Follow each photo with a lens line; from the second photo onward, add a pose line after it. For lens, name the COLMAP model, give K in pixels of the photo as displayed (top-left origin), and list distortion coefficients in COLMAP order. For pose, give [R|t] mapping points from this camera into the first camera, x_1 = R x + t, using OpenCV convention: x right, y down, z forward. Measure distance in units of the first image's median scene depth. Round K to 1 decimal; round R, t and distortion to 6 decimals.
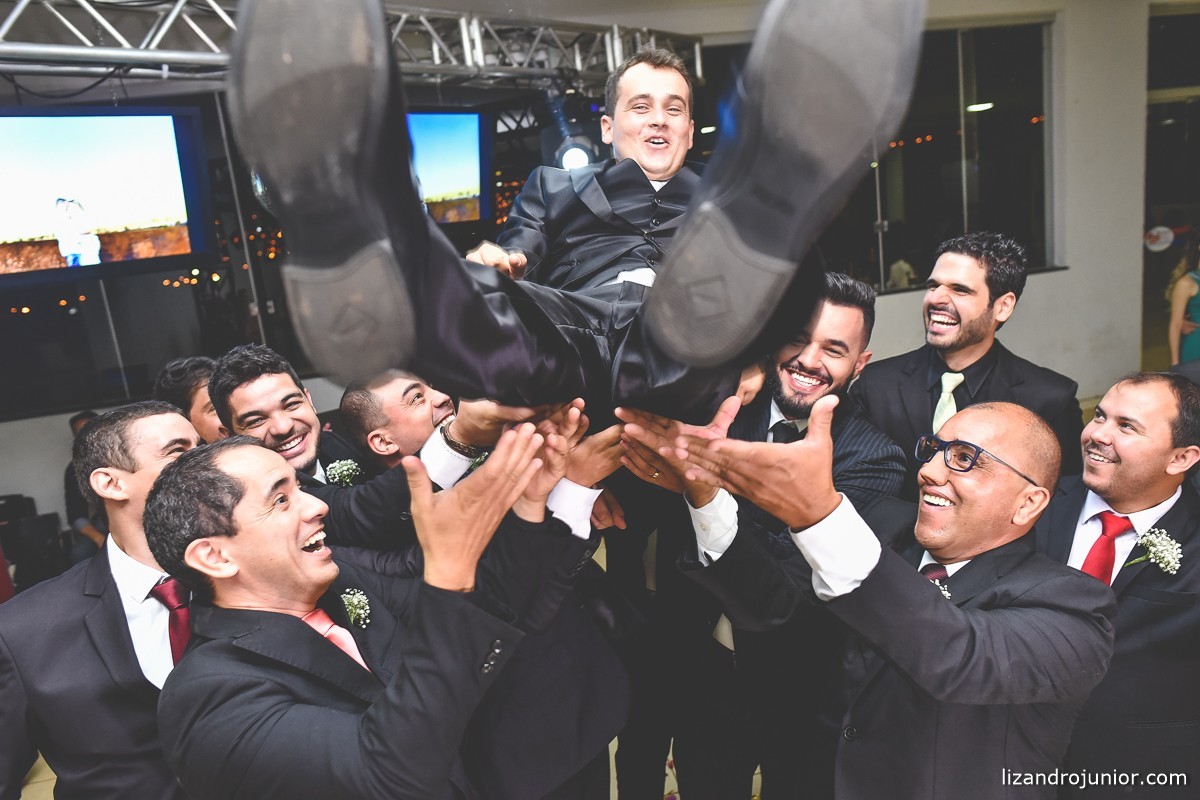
lens RADIAL K [[837.4, 0, 599.5], [0, 837.4, 398.7], [0, 0, 1]] dist [-0.038412, 0.017440]
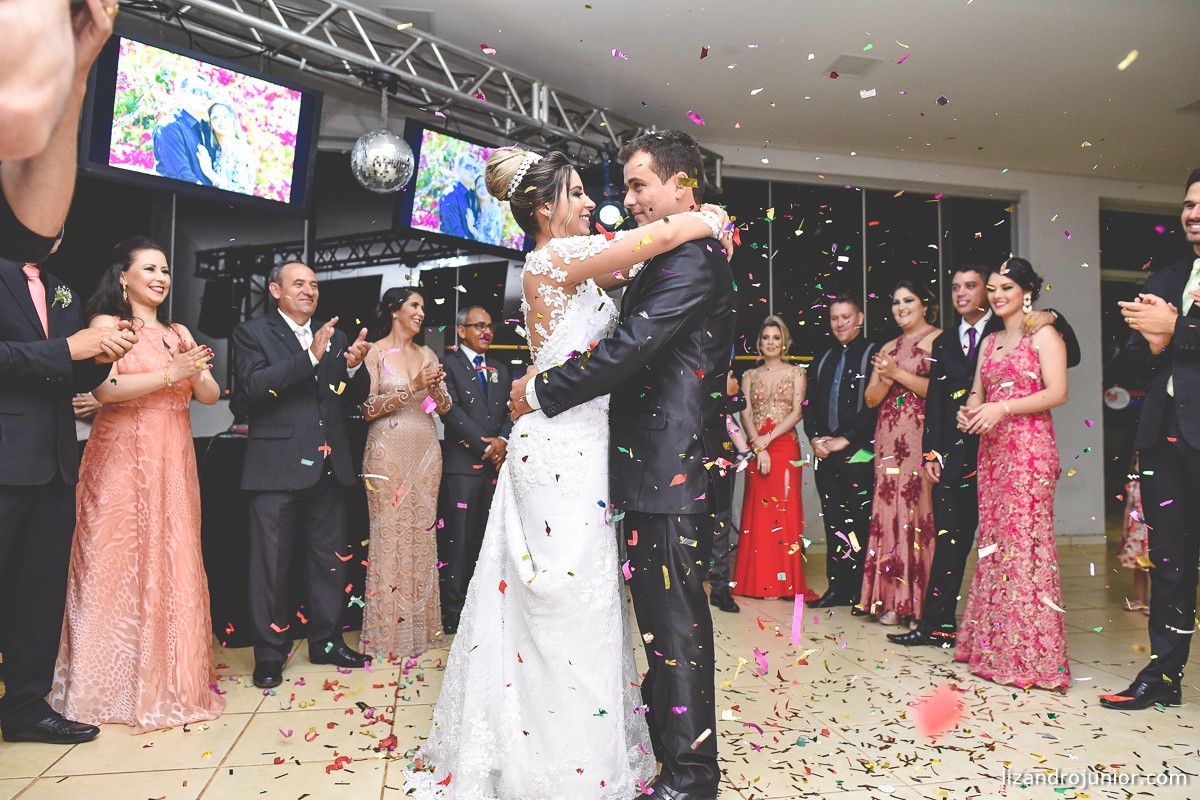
lens RADIAL K [[837.4, 0, 605.7], [0, 837.4, 390.8], [0, 0, 1]] dist [-0.038412, 0.017440]
pose [[0.992520, 0.122078, 0.000656, -0.005486], [-0.117511, 0.956817, -0.265880, 0.282487], [-0.033086, 0.263815, 0.964006, -0.078934]]
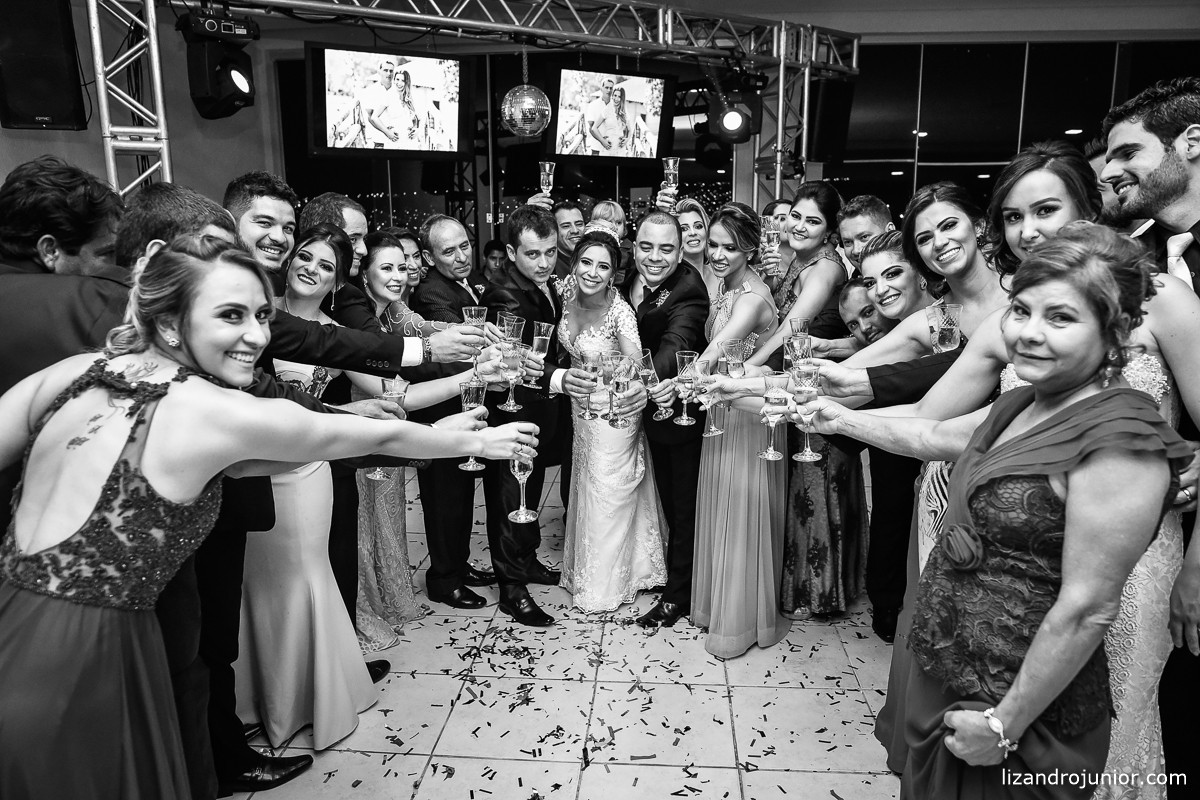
lens RADIAL K [[837.4, 0, 600.9], [0, 837.4, 395.4], [0, 0, 1]] dist [-0.038412, 0.017440]
pose [[0.955743, 0.160461, -0.246590, 0.177761], [-0.159607, 0.986899, 0.023585, 0.157126], [0.247144, 0.016816, 0.968833, -0.347535]]
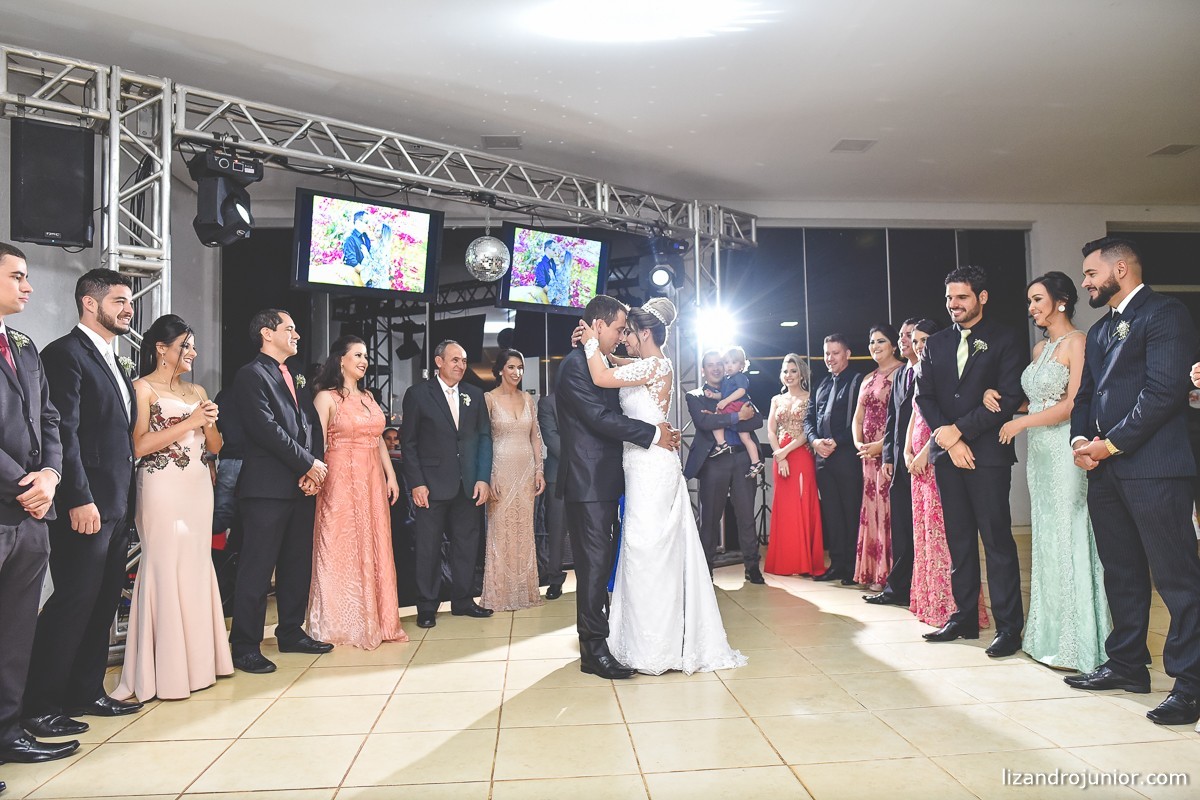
lens RADIAL K [[837.4, 0, 599.6], [0, 837.4, 394.8], [0, 0, 1]] dist [-0.038412, 0.017440]
pose [[0.988593, 0.088020, -0.122217, 0.069554], [-0.116230, 0.961919, -0.247393, 0.324966], [0.095787, 0.258776, 0.961176, -0.437562]]
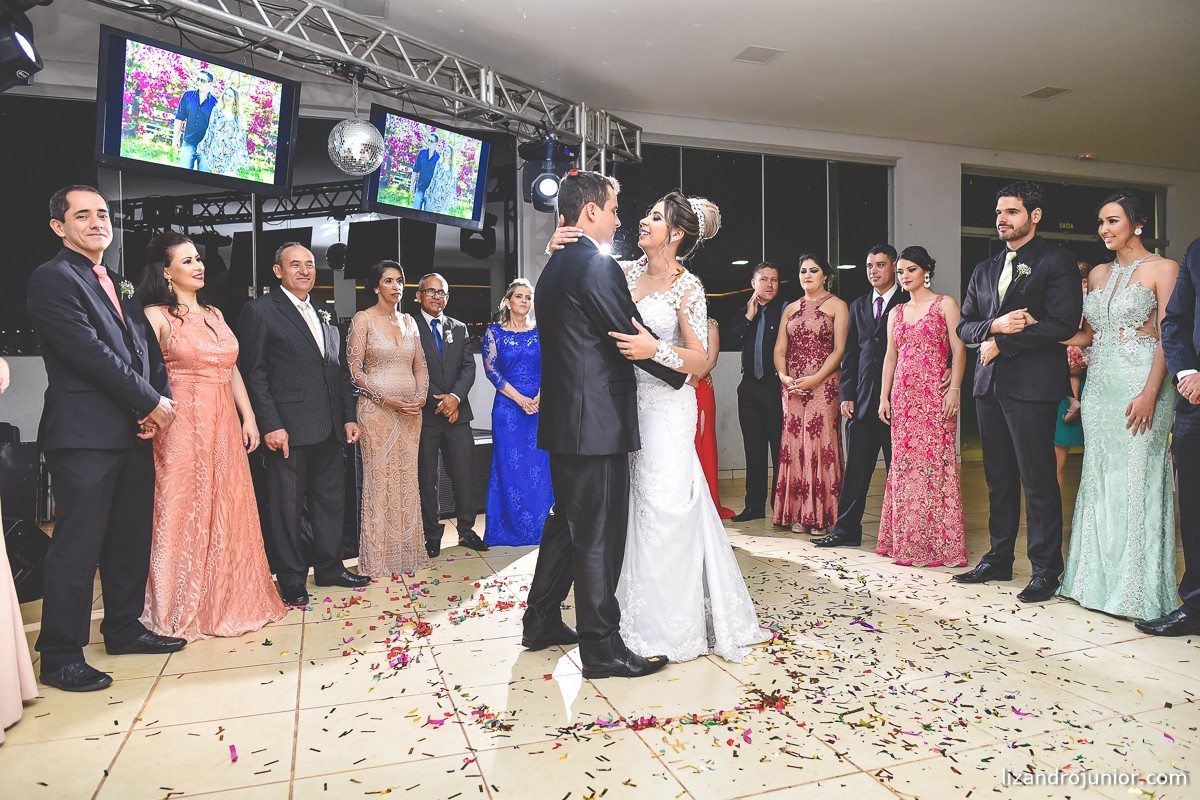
lens RADIAL K [[837.4, 0, 605.0], [0, 837.4, 400.2], [0, 0, 1]] dist [-0.038412, 0.017440]
pose [[0.985108, 0.097933, 0.141317, -0.100396], [-0.070531, 0.979766, -0.187308, 0.303350], [-0.156801, 0.174552, 0.972083, -0.256977]]
